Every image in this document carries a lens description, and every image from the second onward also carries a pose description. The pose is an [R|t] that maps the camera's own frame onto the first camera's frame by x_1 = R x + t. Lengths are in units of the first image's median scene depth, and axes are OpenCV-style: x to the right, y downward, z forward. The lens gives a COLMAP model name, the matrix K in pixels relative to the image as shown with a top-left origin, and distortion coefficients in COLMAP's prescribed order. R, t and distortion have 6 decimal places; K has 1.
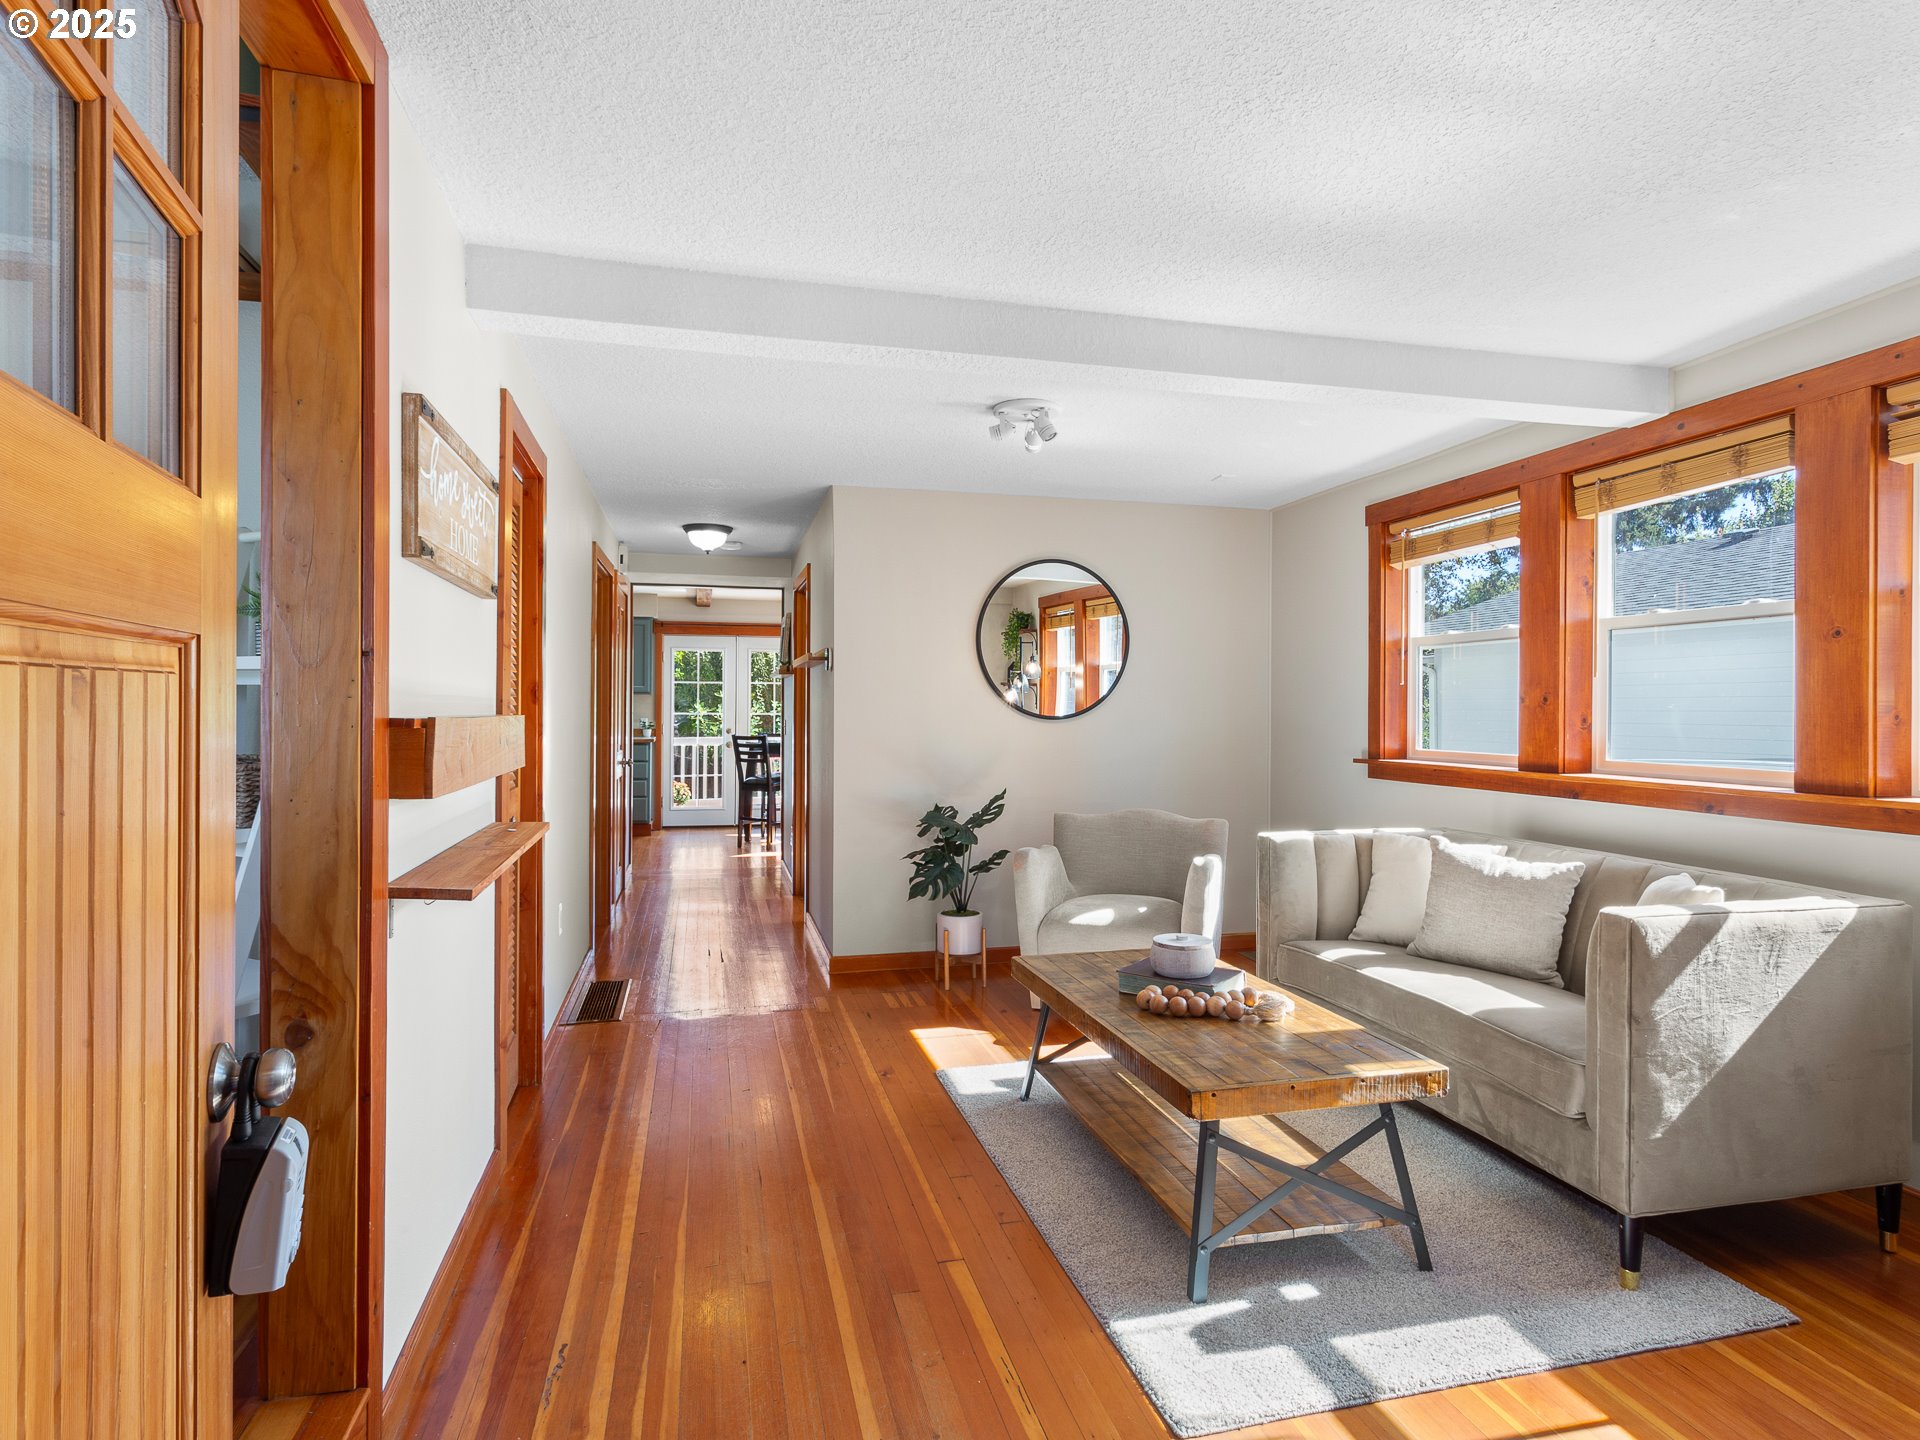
lens RADIAL K [[1070.6, 0, 960.0], [0, 1070.6, 720.0], [0, 0, 1]] dist [-0.045788, 0.029103]
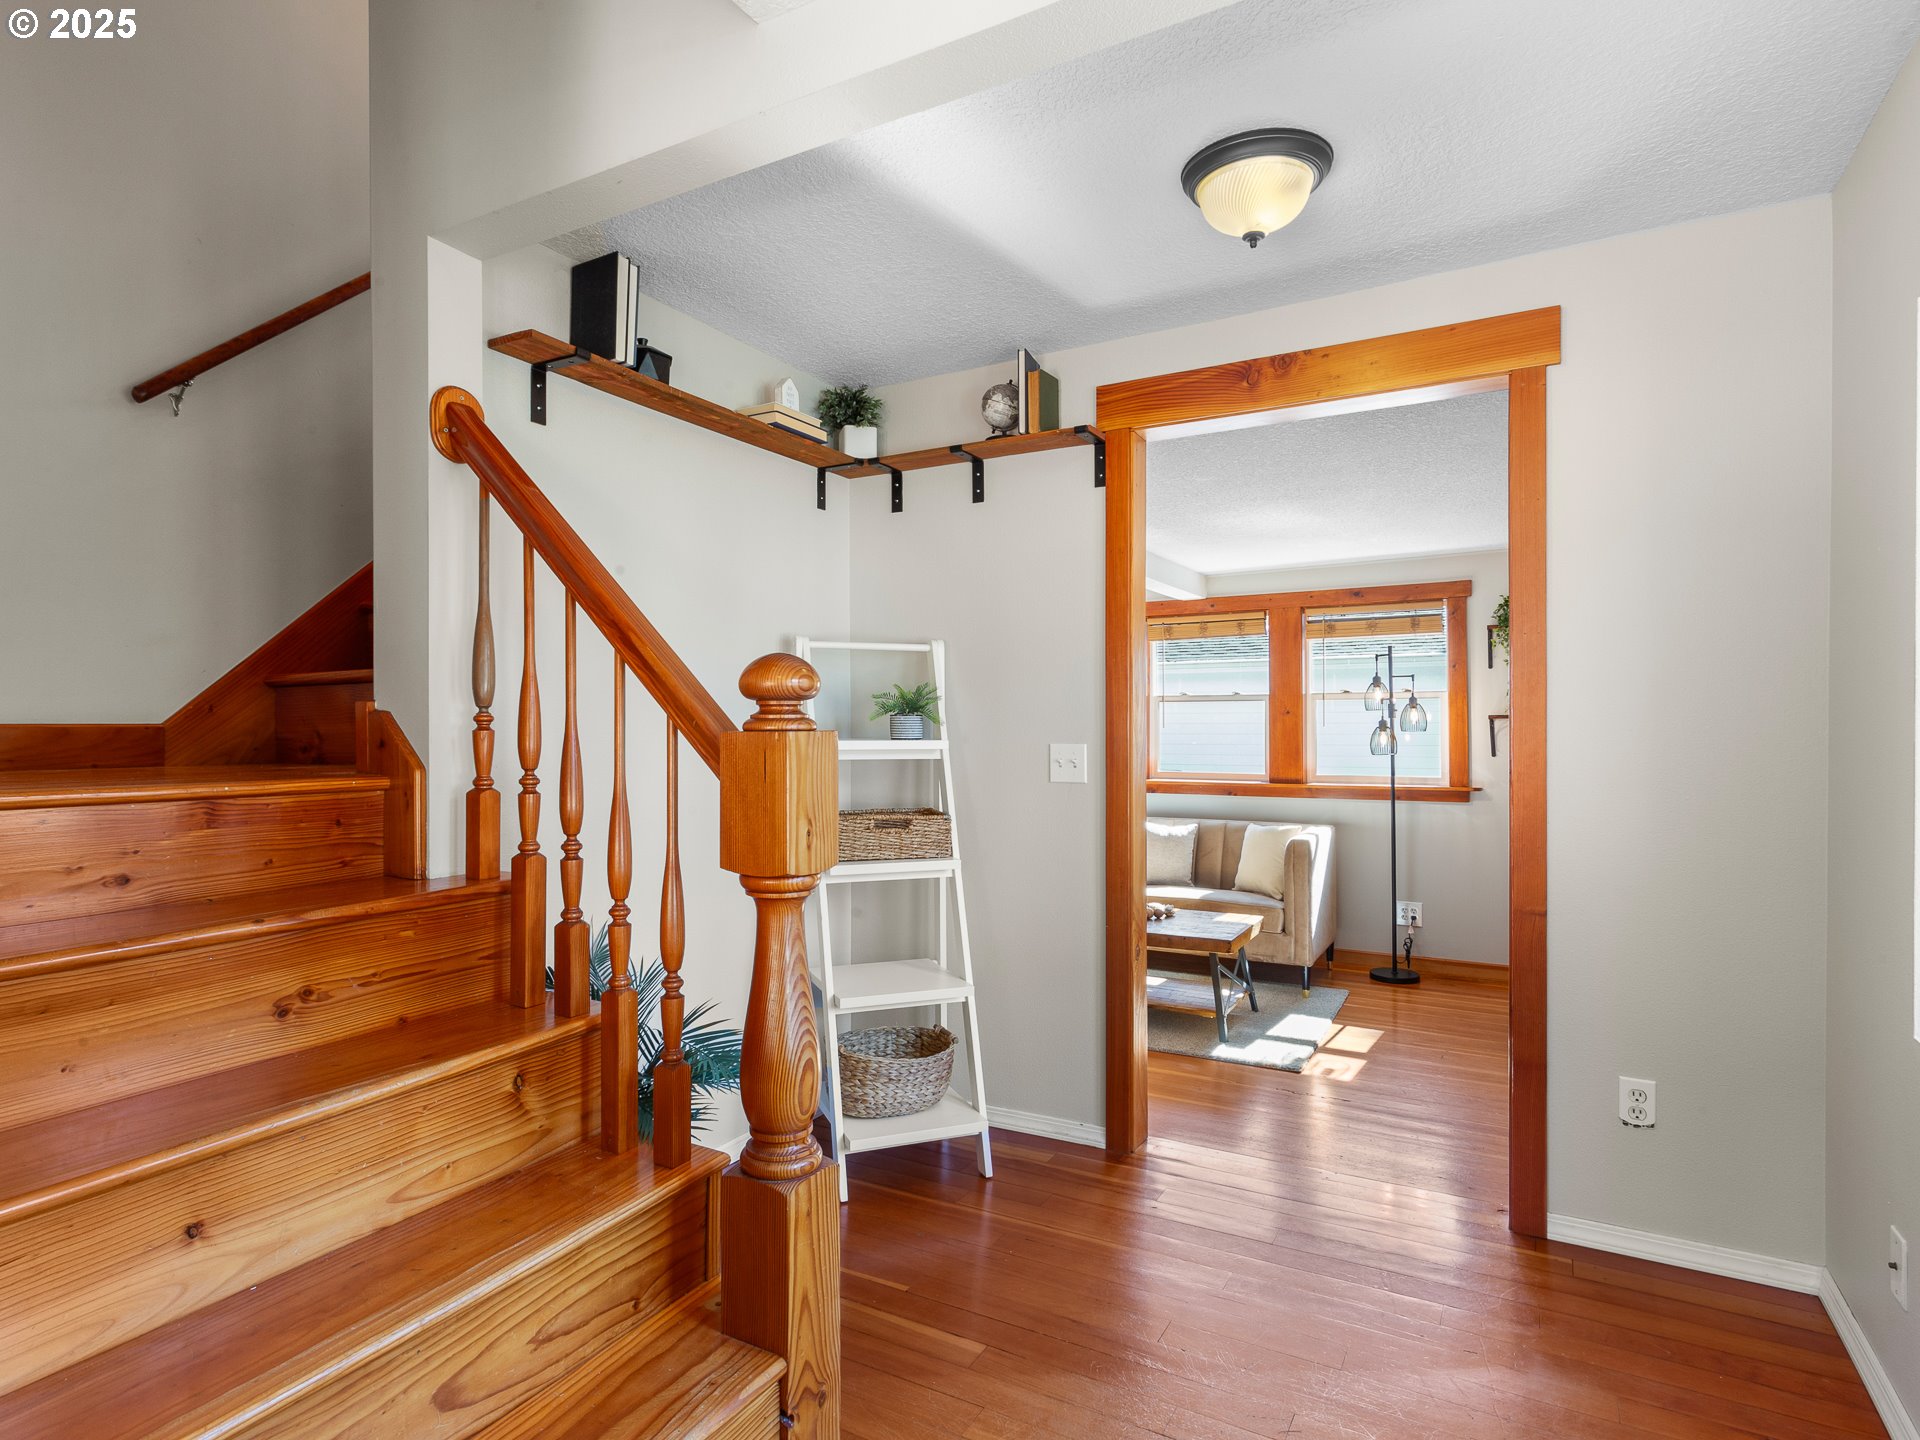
lens RADIAL K [[1019.6, 0, 958.1], [0, 1019.6, 730.0], [0, 0, 1]] dist [0.000928, 0.000796]
pose [[0.703604, -0.004623, 0.710578, -1.162532], [0.006444, 0.999979, 0.000124, -0.046946], [-0.710563, 0.004492, 0.703619, -0.040459]]
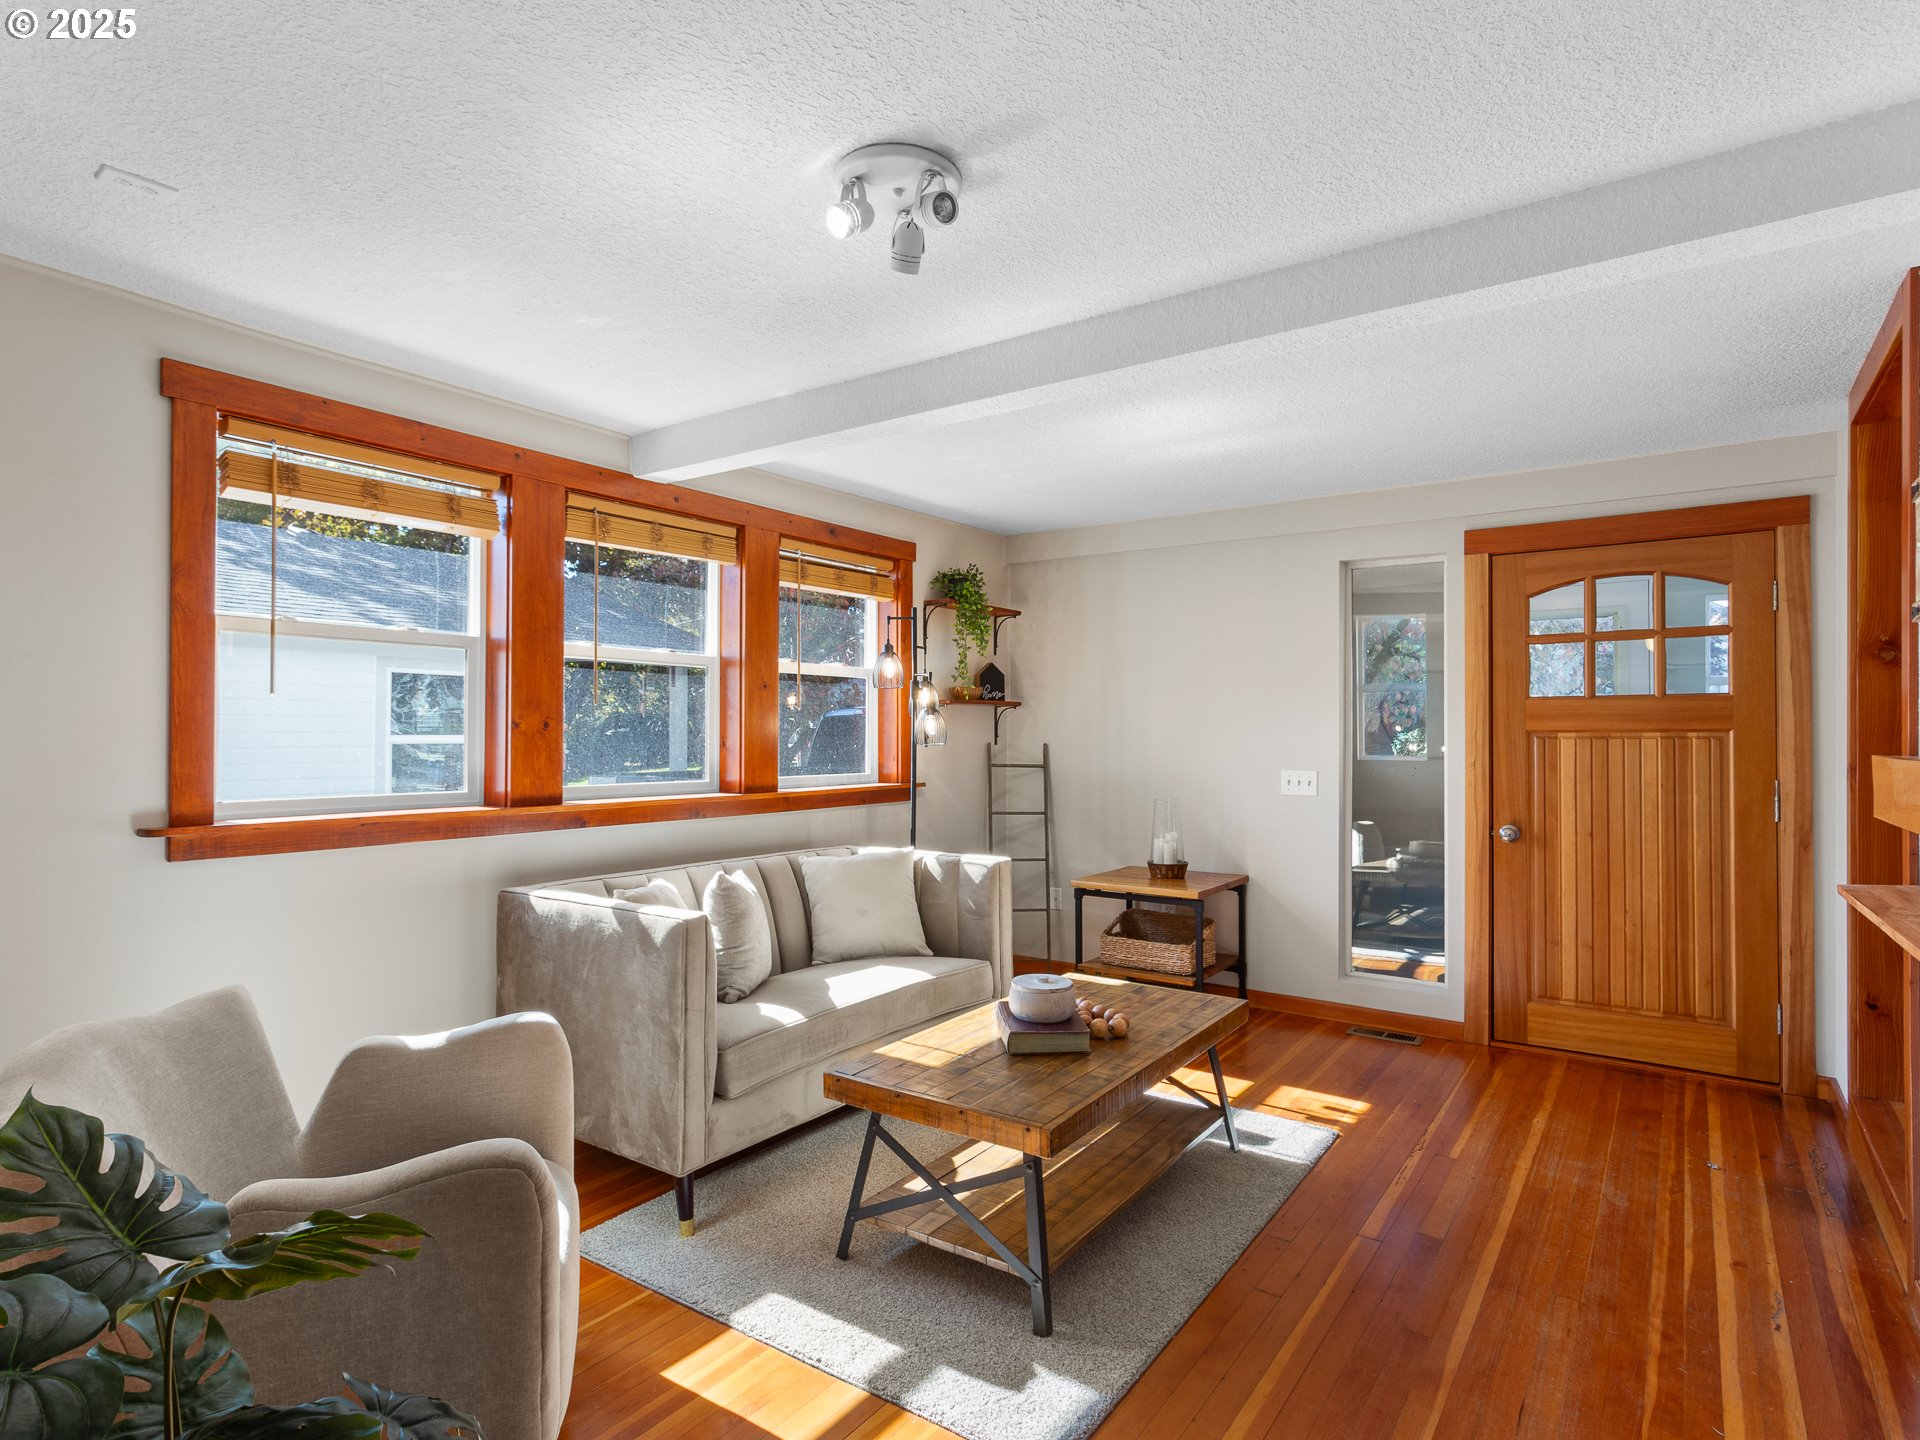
lens RADIAL K [[1019.6, 0, 958.1], [0, 1019.6, 730.0], [0, 0, 1]] dist [0.000928, 0.000796]
pose [[-0.658118, -0.005135, 0.752897, -0.434520], [-0.000451, 0.999979, 0.006426, -0.027101], [-0.752914, 0.003890, -0.658107, 1.663894]]
